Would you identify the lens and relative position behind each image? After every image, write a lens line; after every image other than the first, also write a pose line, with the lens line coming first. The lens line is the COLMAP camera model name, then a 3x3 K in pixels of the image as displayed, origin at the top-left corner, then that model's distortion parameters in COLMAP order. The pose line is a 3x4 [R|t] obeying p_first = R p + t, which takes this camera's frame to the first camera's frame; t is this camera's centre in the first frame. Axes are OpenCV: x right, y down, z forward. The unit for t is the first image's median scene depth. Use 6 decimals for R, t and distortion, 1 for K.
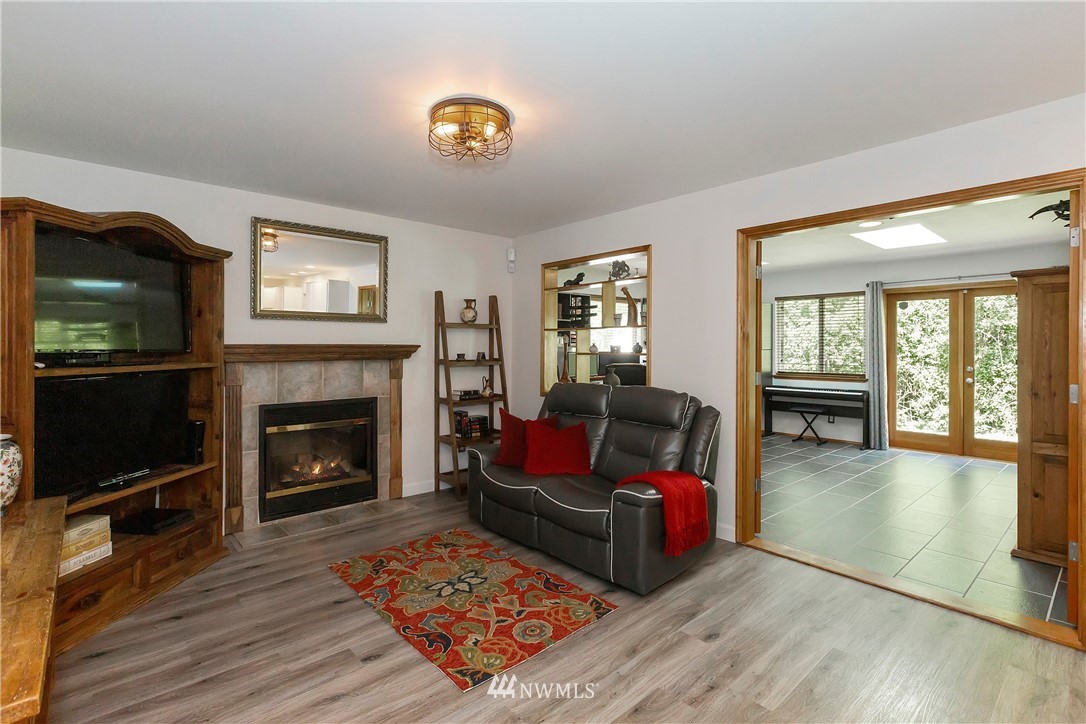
lens RADIAL K [[509.0, 0, 526.1], [0, 509.0, 348.3], [0, 0, 1]] dist [0.000062, -0.000140]
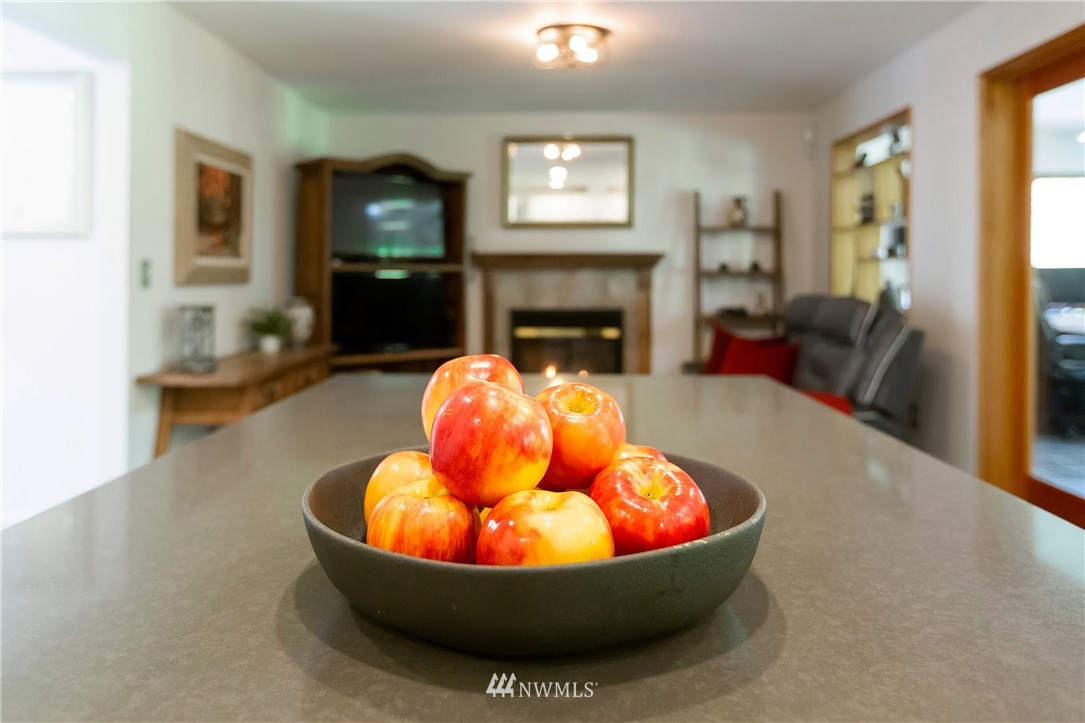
lens RADIAL K [[770.6, 0, 525.9], [0, 770.6, 279.1], [0, 0, 1]] dist [-0.002228, -0.001293]
pose [[0.733585, 0.004780, -0.679581, 0.525193], [-0.005115, 0.999986, 0.001512, 0.038398], [0.679578, 0.002367, 0.733599, -0.157491]]
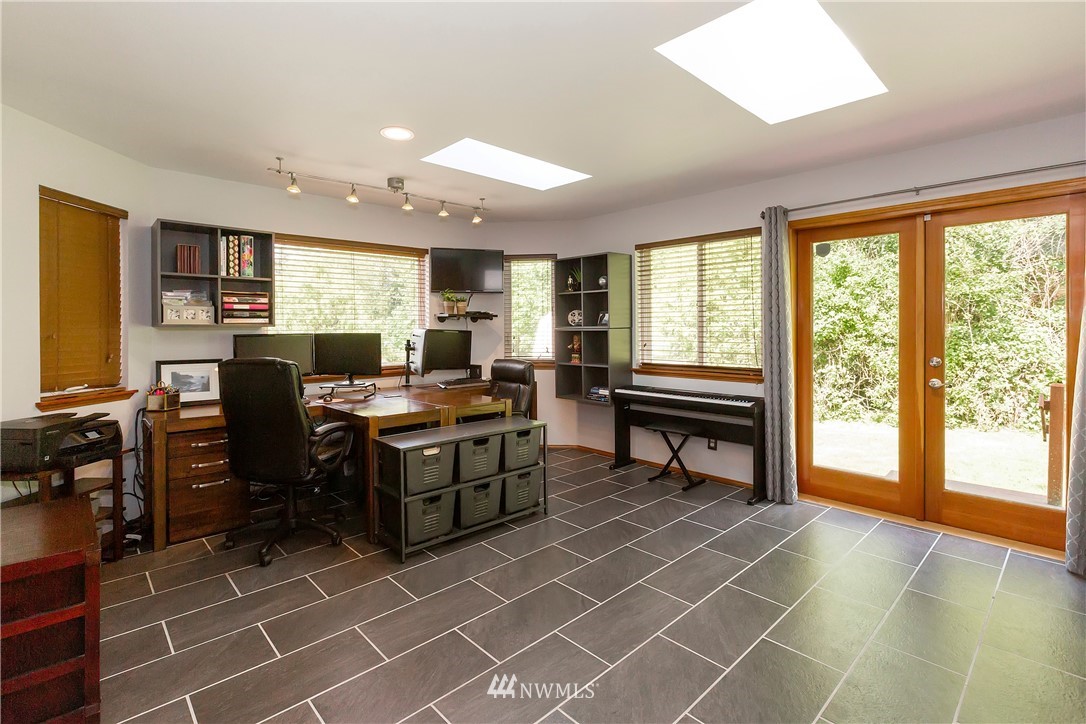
lens RADIAL K [[499.9, 0, 527.3], [0, 499.9, 331.7], [0, 0, 1]] dist [0.001138, 0.000186]
pose [[0.999442, -0.006550, 0.032740, 0.581290], [0.006358, 0.999962, 0.005989, 0.004061], [-0.032778, -0.005777, 0.999446, 0.667506]]
